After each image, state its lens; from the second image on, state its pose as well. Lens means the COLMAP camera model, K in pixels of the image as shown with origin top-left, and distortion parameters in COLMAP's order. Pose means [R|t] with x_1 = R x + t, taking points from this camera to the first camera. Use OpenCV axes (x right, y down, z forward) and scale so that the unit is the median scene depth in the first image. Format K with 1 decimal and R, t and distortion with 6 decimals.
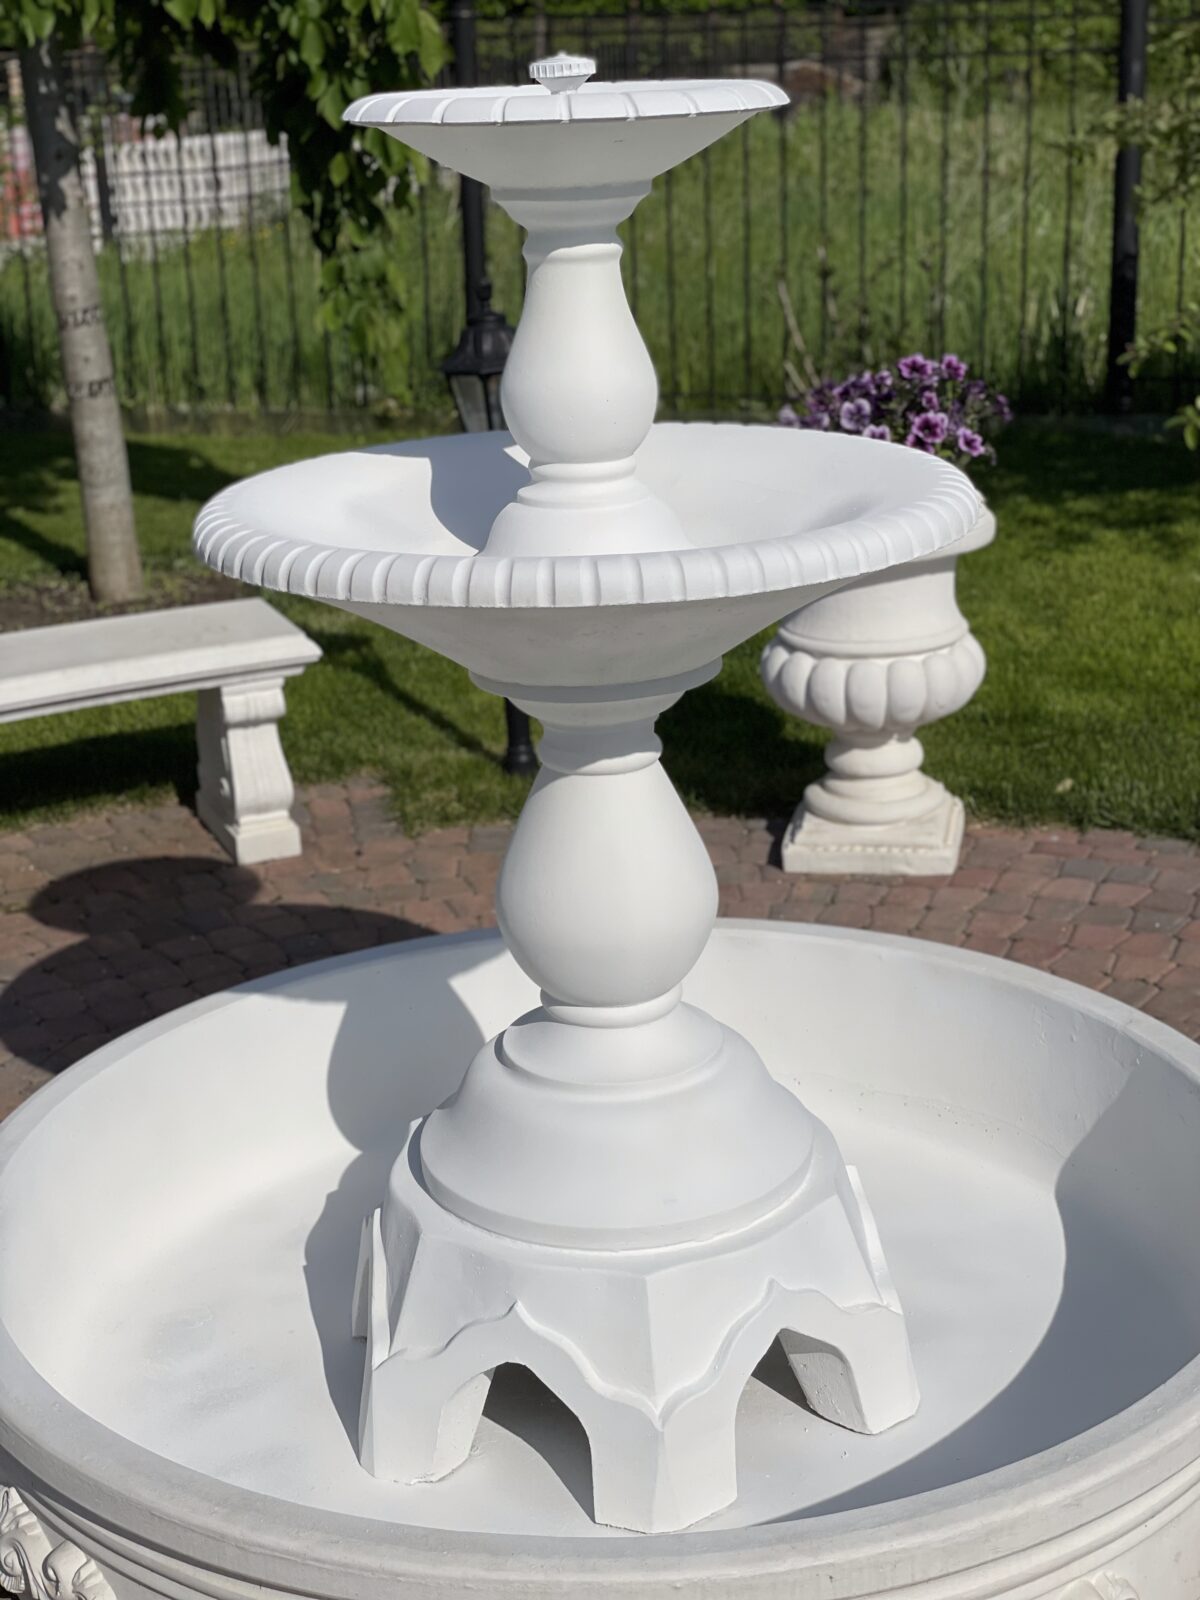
lens RADIAL K [[2402.8, 0, 599.5], [0, 2402.8, 765.9], [0, 0, 1]] dist [0.126666, -0.099266]
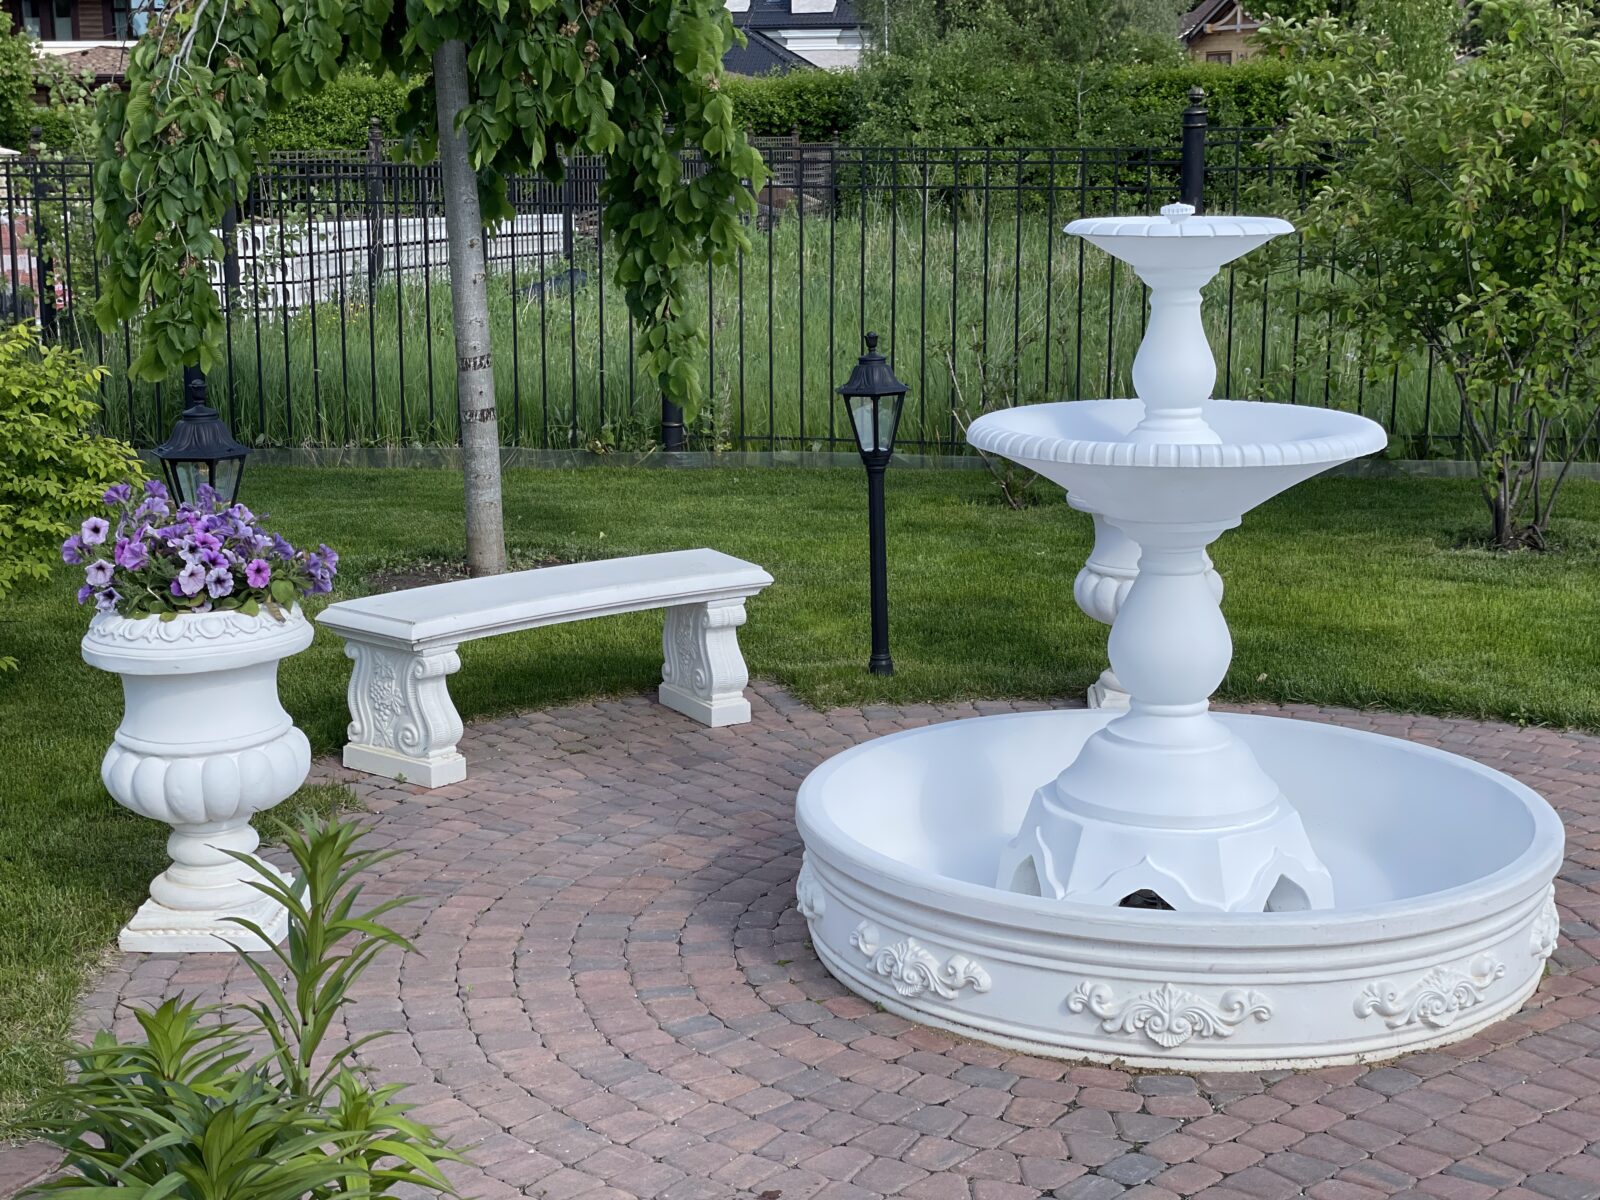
lens RADIAL K [[2402.8, 0, 798.5], [0, 2402.8, 574.1], [0, 0, 1]] dist [0.126666, -0.099266]
pose [[0.990835, 0.011037, 0.134630, -0.295943], [0.004760, 0.993184, -0.116457, 0.118956], [-0.134997, 0.116030, 0.984029, -0.436175]]
